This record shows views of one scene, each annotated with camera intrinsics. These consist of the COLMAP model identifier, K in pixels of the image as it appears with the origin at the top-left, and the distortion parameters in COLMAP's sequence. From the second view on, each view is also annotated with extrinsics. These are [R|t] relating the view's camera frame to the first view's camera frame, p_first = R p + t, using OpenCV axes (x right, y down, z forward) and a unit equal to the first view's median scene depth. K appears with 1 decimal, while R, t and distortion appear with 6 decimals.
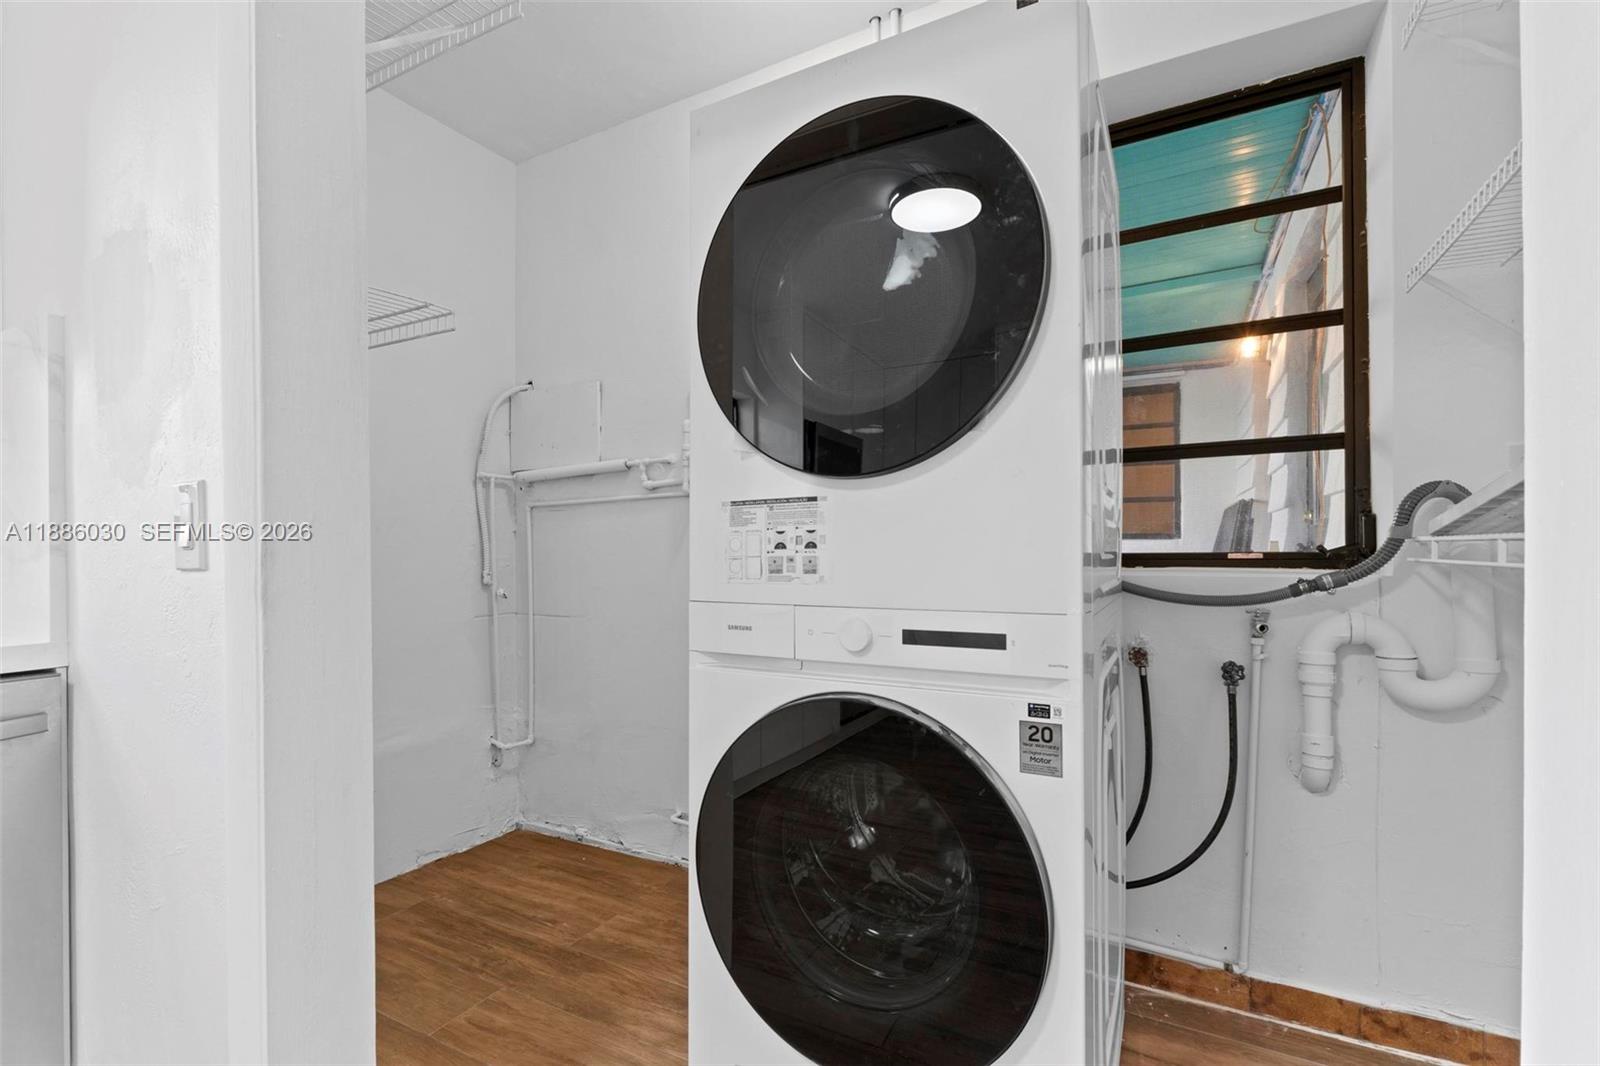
lens RADIAL K [[684.9, 0, 805.9], [0, 684.9, 546.0], [0, 0, 1]] dist [-0.006178, -0.000431]
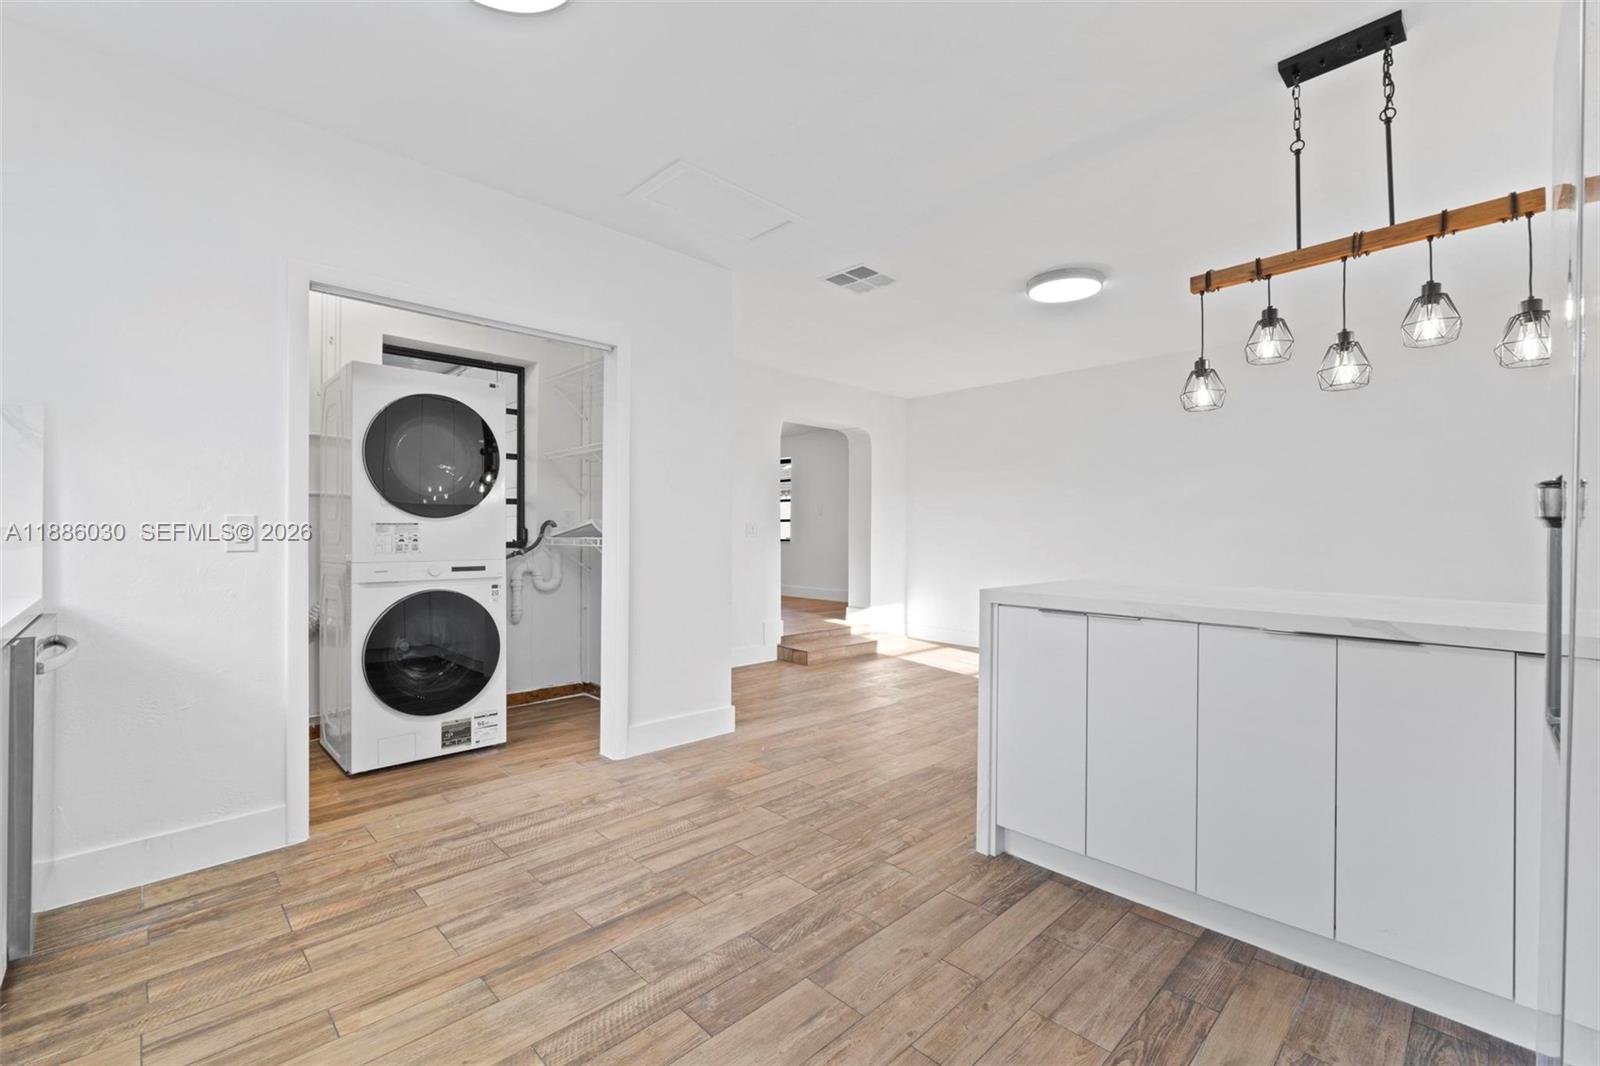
lens RADIAL K [[684.9, 0, 801.5], [0, 684.9, 533.9], [0, 0, 1]] dist [-0.006178, -0.000431]
pose [[0.302894, 0.008898, 0.952983, -2.156518], [-0.009754, 0.999933, -0.006236, -0.024805], [-0.952974, -0.007406, 0.302960, -1.354844]]
